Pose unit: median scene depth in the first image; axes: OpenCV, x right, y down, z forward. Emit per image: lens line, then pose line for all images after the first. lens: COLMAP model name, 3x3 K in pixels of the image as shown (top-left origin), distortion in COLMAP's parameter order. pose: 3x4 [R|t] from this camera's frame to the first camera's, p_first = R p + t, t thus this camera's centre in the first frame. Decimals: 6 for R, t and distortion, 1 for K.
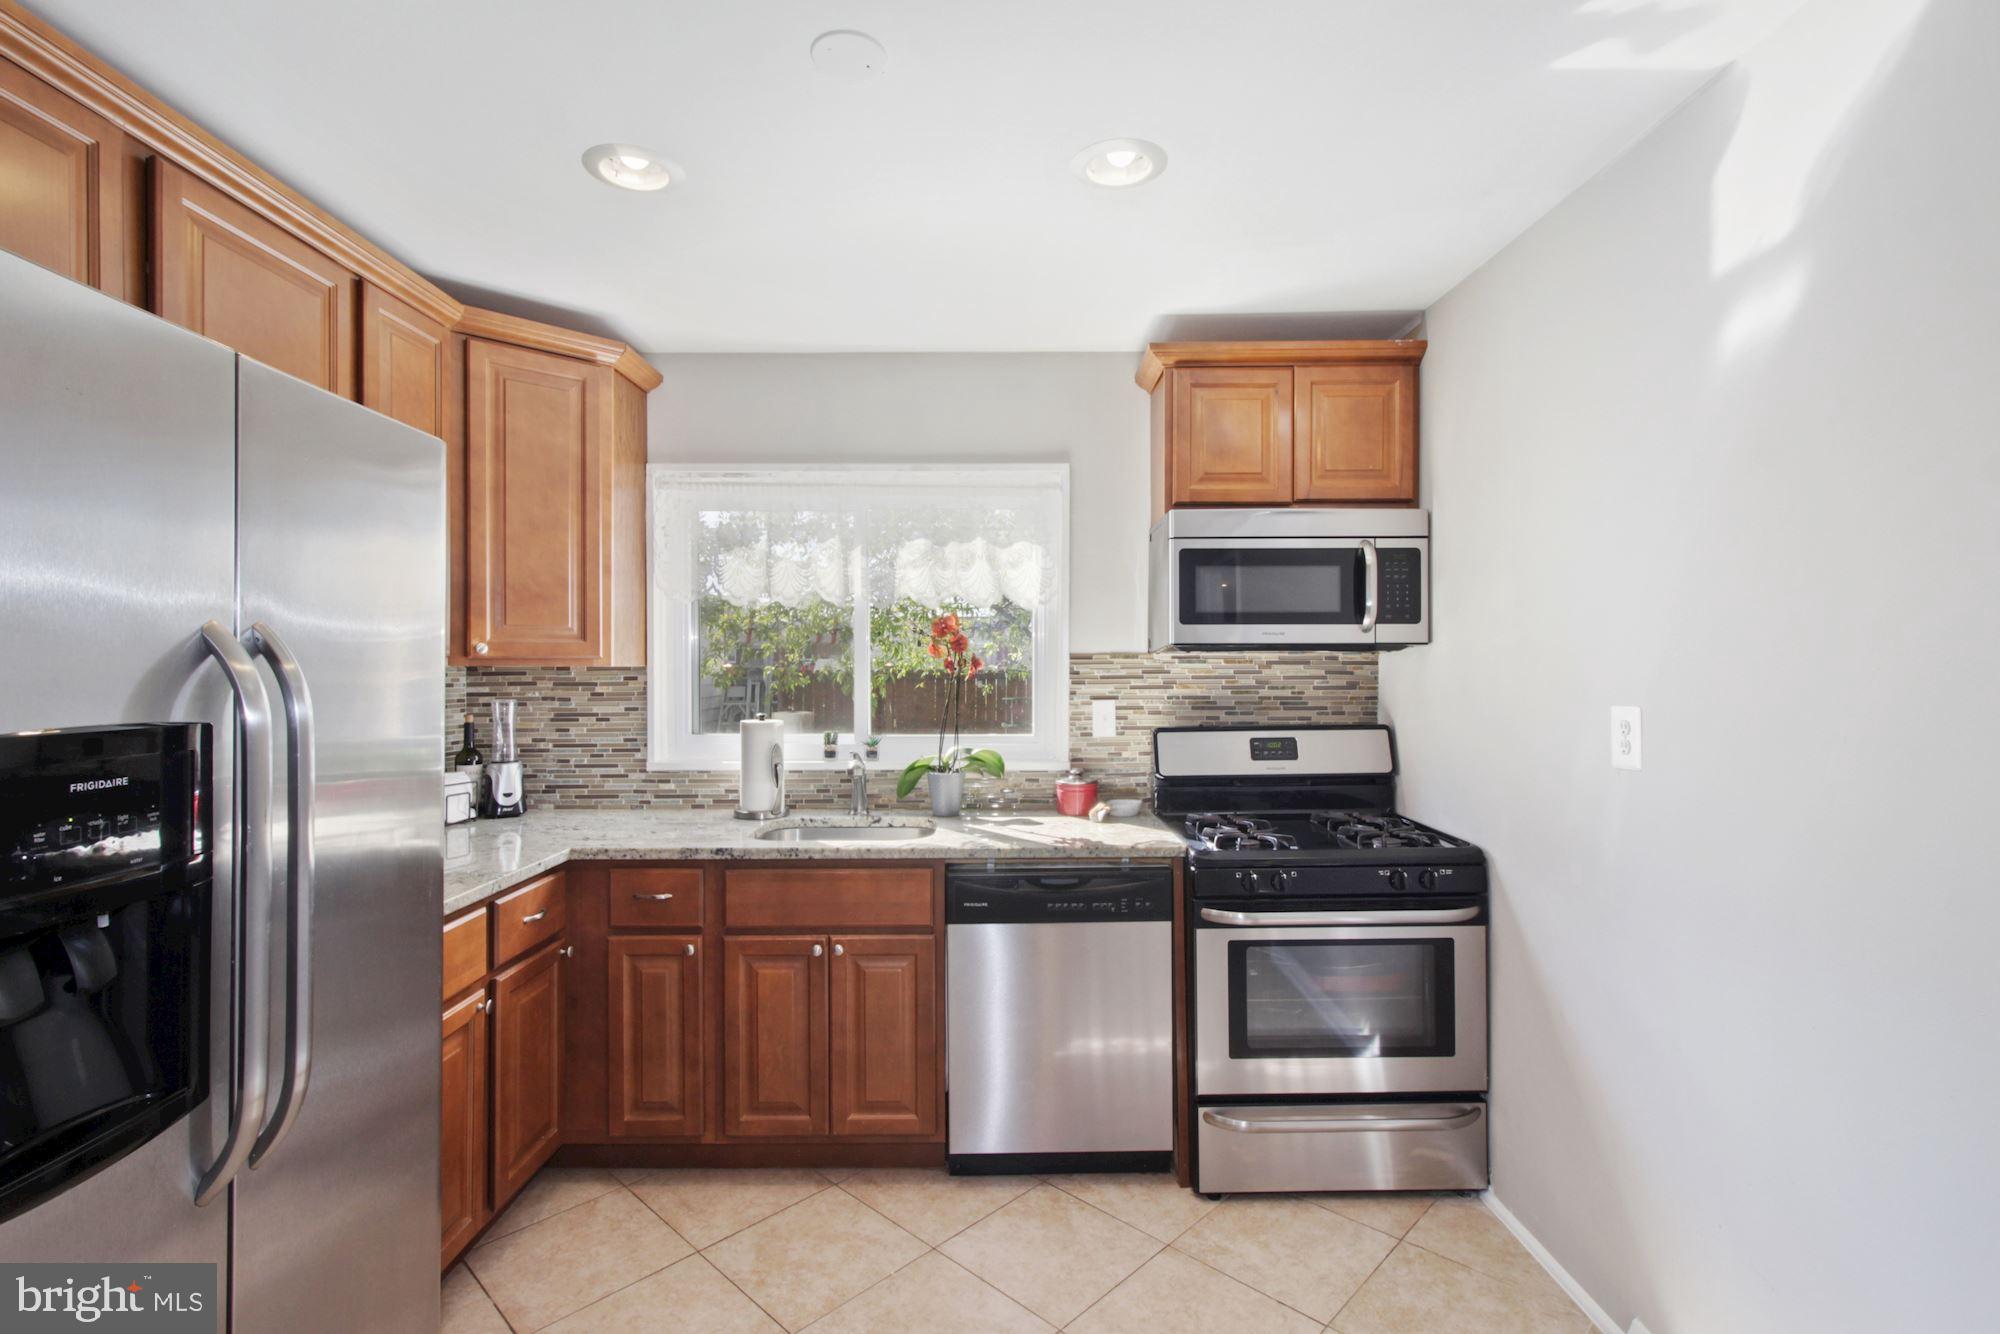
lens RADIAL K [[941.6, 0, 996.2], [0, 941.6, 668.6], [0, 0, 1]] dist [0.002067, 0.003459]
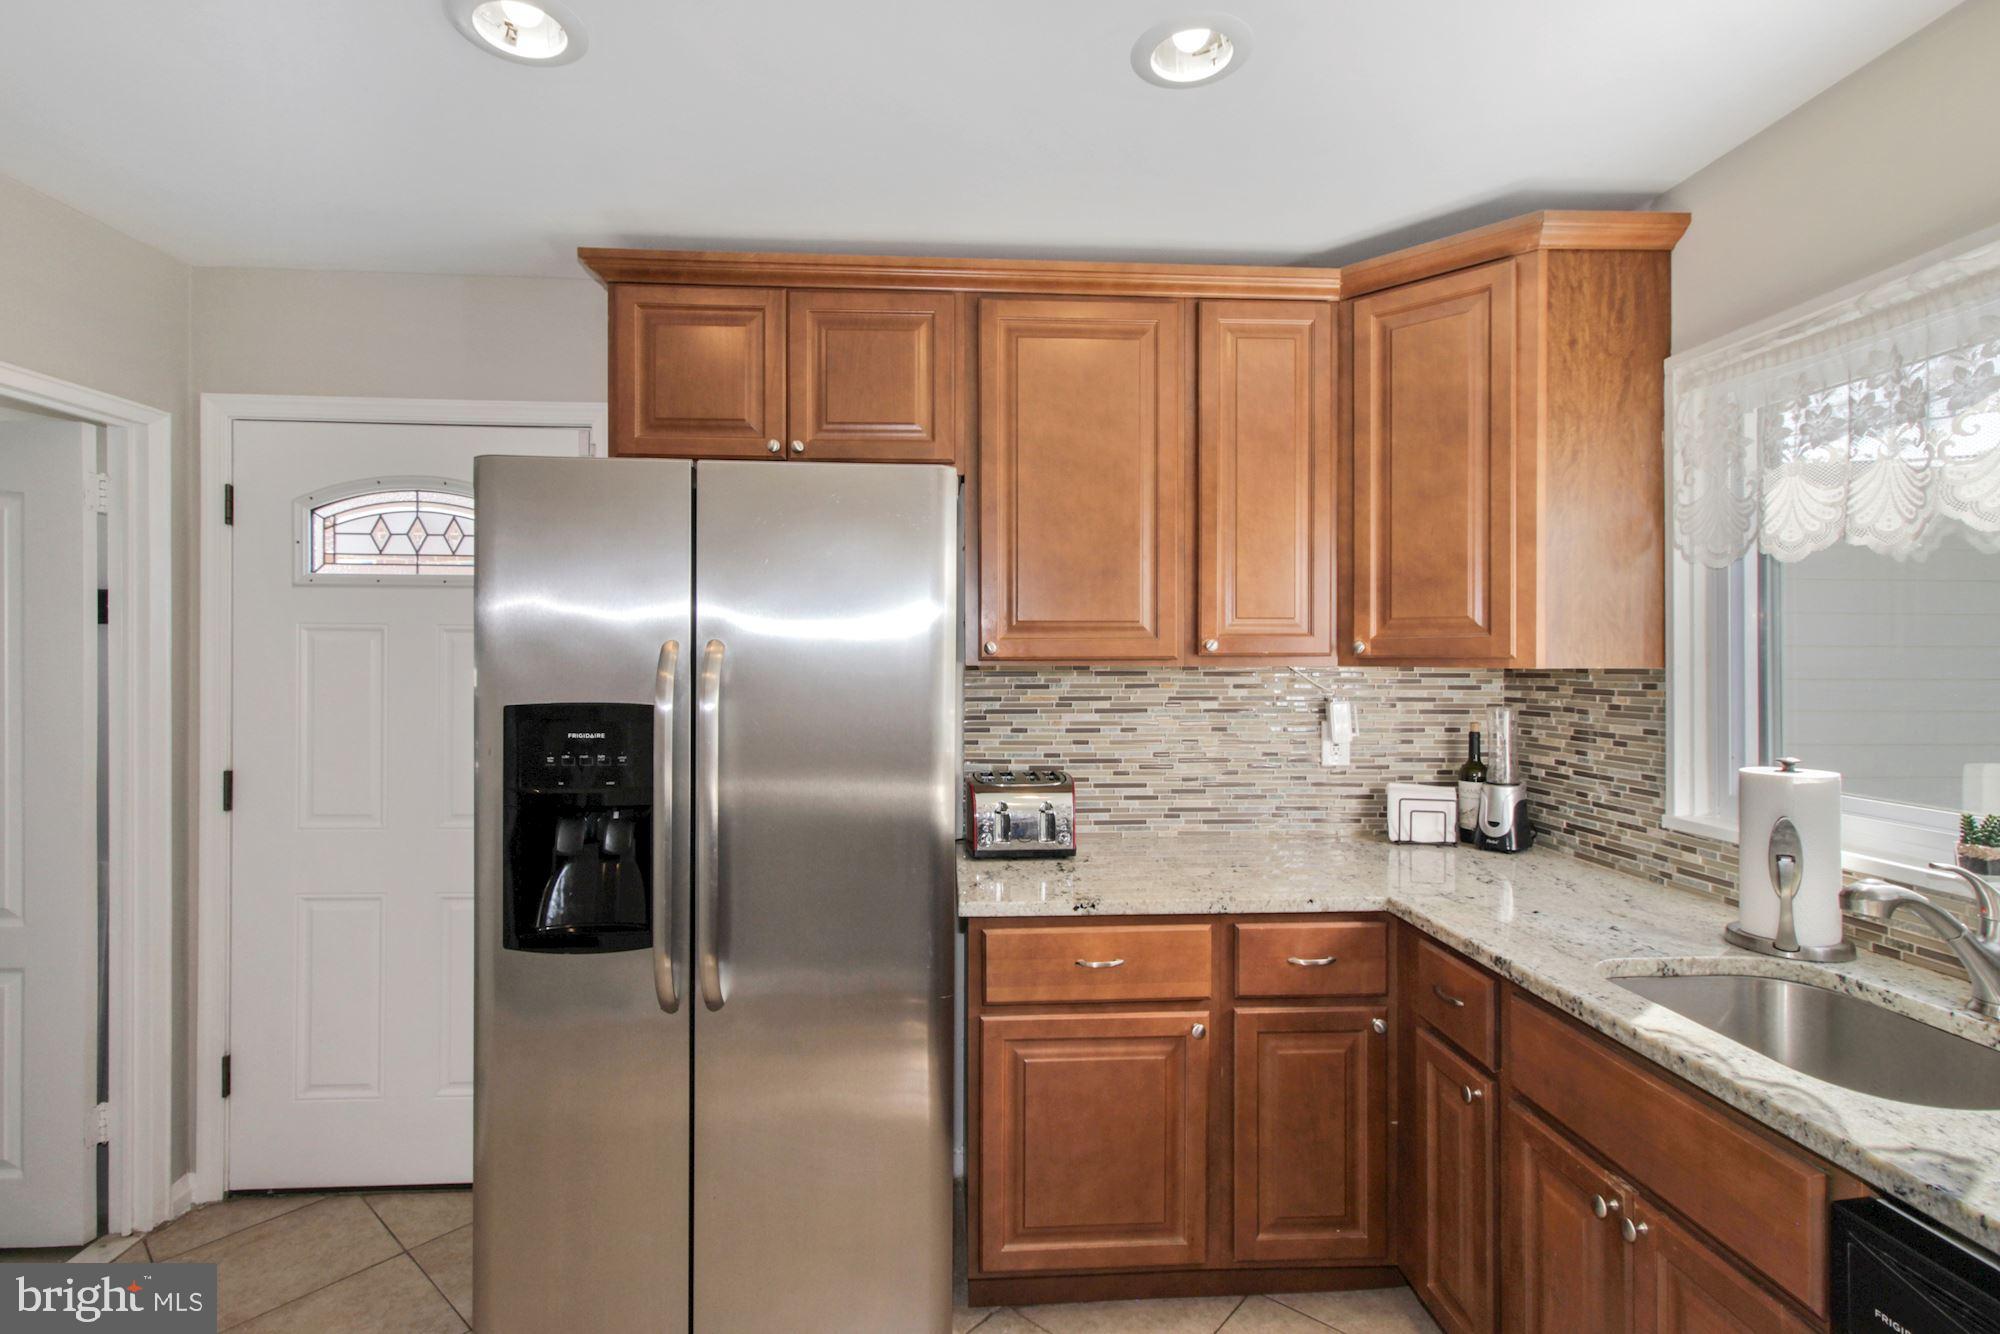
lens RADIAL K [[941.6, 0, 1002.7], [0, 941.6, 660.9], [0, 0, 1]] dist [0.002067, 0.003459]
pose [[0.059481, 0.005053, -0.998217, 0.296916], [-0.004485, 0.999978, 0.004795, -0.010302], [0.998219, 0.004192, 0.059502, 0.575319]]
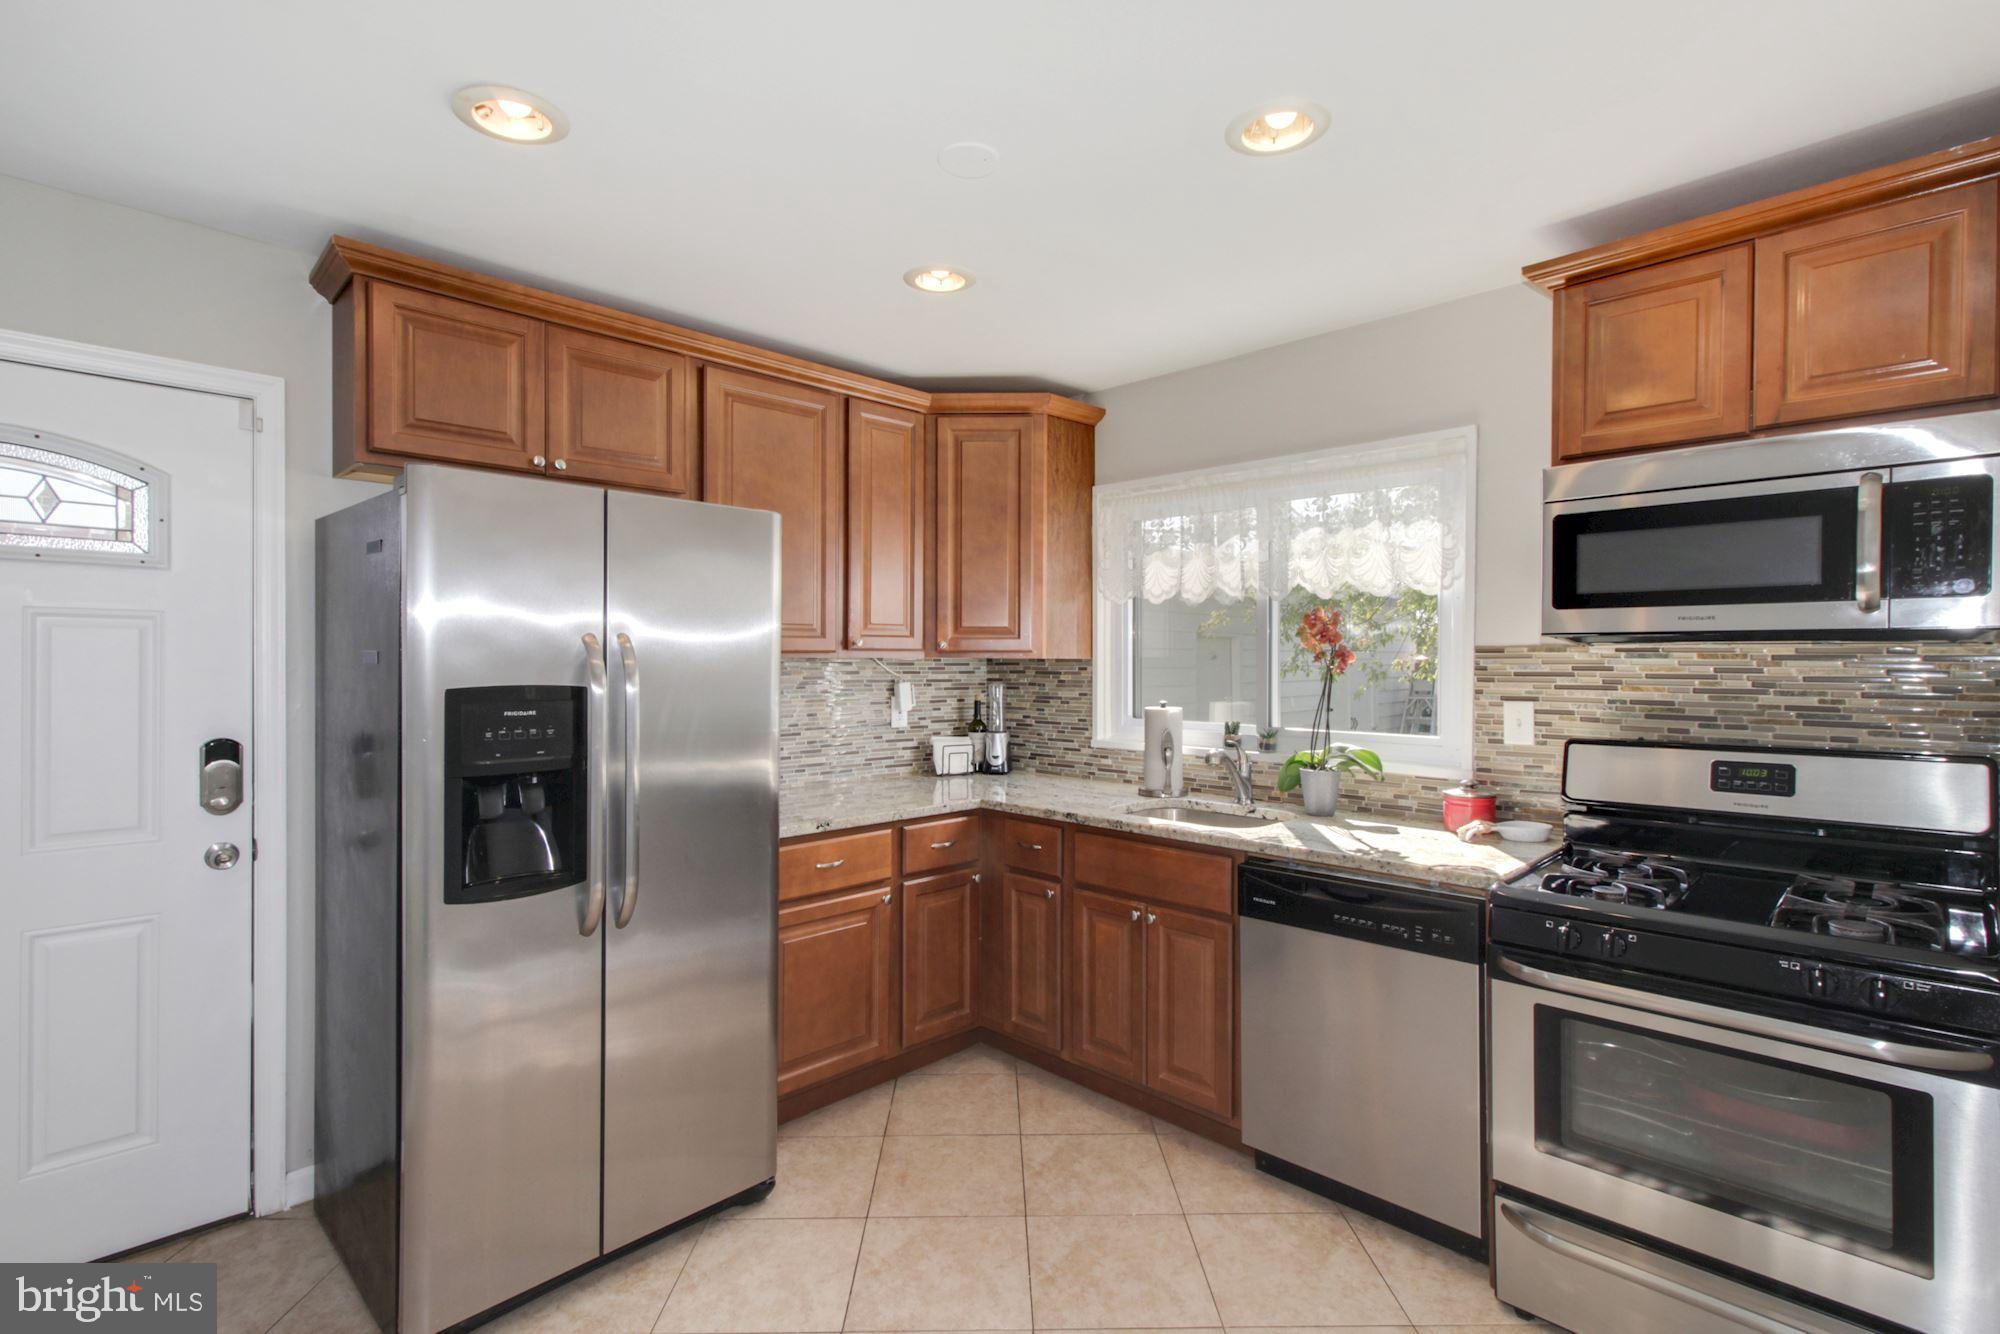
lens RADIAL K [[941.6, 0, 994.2], [0, 941.6, 670.0], [0, 0, 1]] dist [0.002067, 0.003459]
pose [[0.703051, 0.013265, -0.711015, 0.439207], [-0.006403, 0.999904, 0.012323, -0.002166], [0.711110, -0.004111, 0.703068, 0.095691]]
